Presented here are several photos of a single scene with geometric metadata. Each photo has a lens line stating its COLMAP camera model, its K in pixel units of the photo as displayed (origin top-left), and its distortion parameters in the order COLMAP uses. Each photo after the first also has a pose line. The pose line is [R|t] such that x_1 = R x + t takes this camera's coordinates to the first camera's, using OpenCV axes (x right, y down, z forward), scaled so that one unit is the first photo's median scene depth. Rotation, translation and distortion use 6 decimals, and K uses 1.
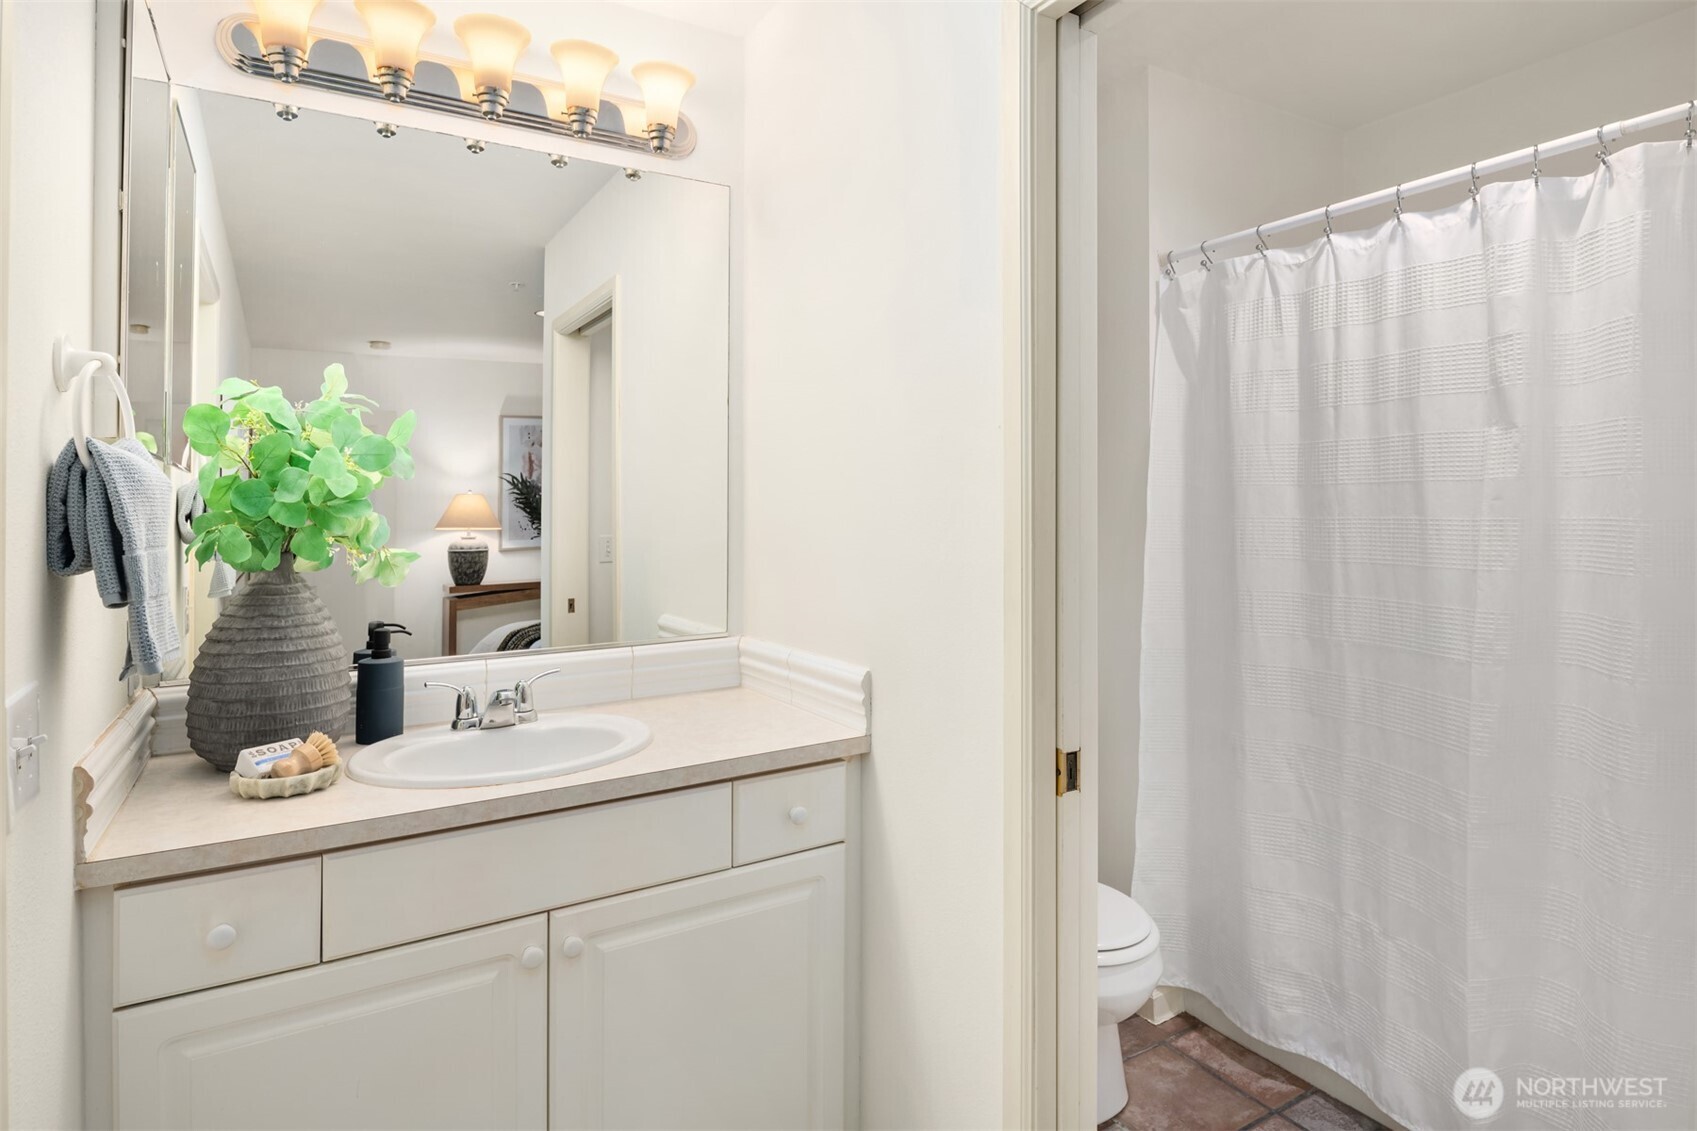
lens RADIAL K [[921.0, 0, 852.6], [0, 921.0, 502.7], [0, 0, 1]] dist [-0.002882, -0.002413]
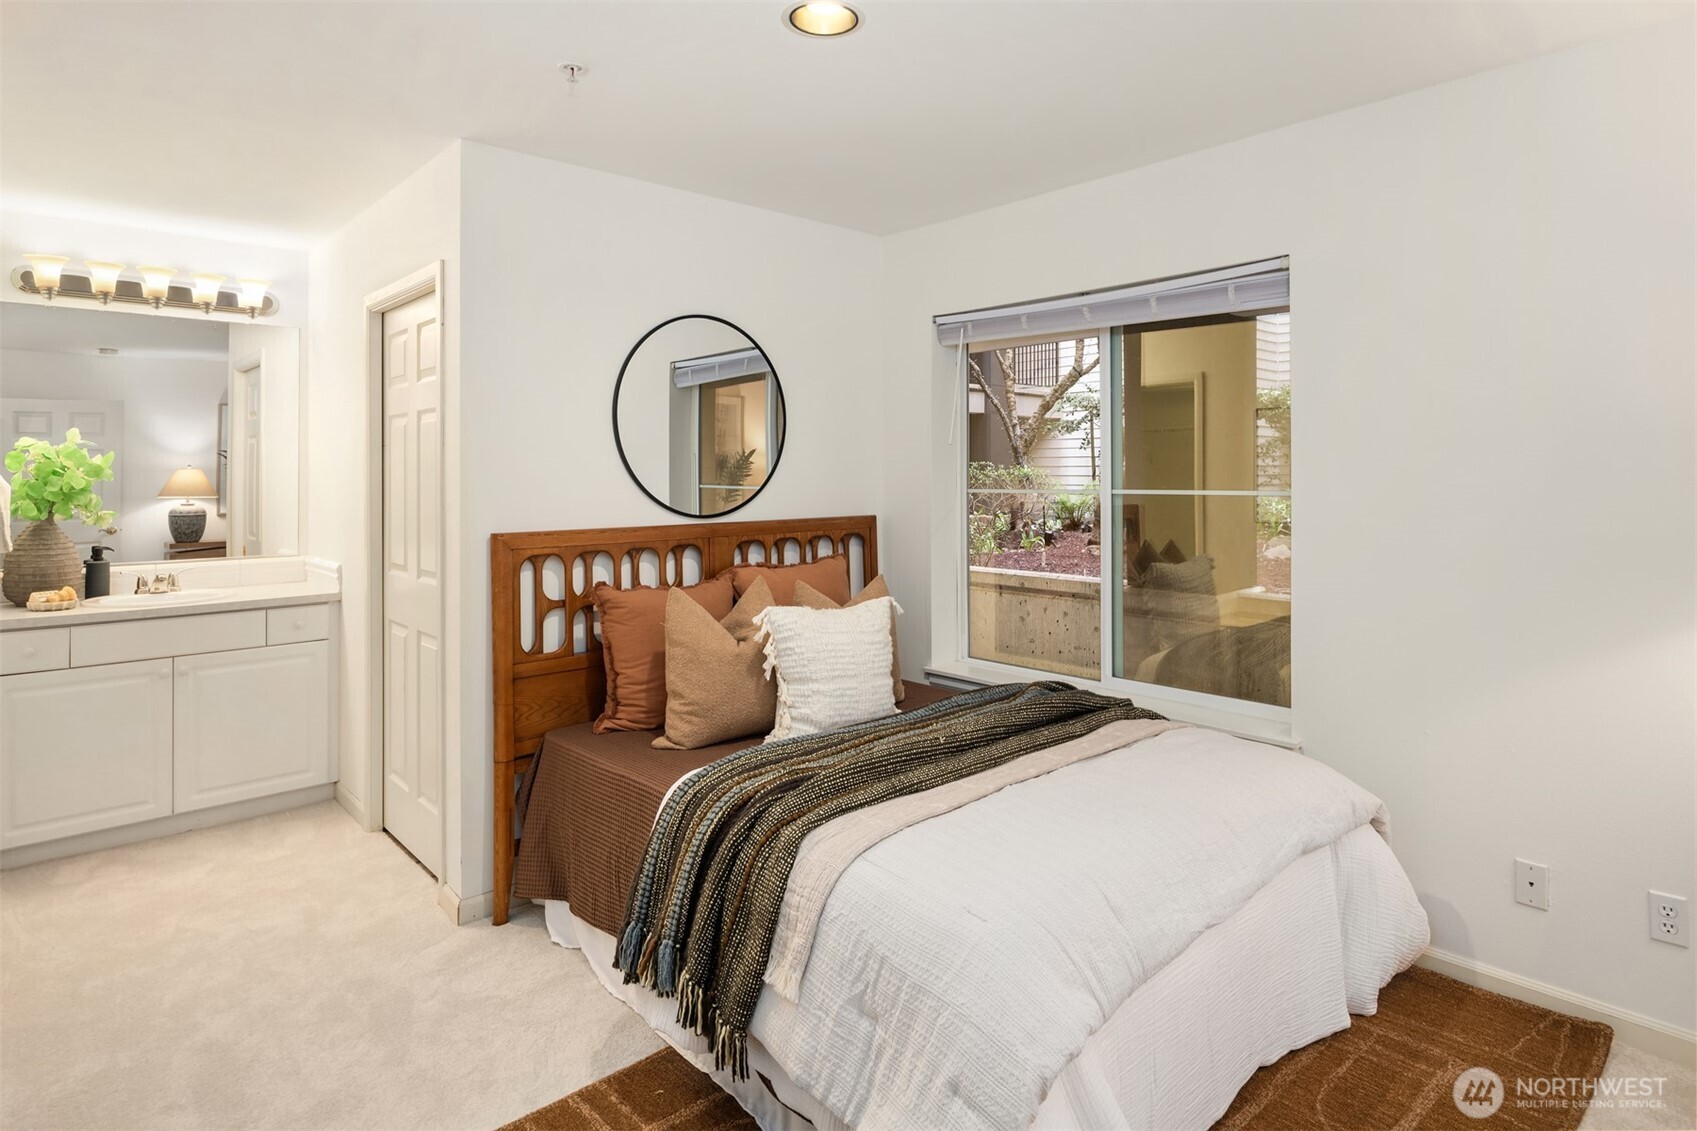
lens RADIAL K [[927.4, 0, 849.2], [0, 927.4, 472.8], [0, 0, 1]] dist [-0.001169, -0.004239]
pose [[0.980840, 0.005123, 0.194747, 0.843362], [-0.006269, 0.999966, 0.005268, -0.065664], [-0.194713, -0.006388, 0.980839, -1.565022]]
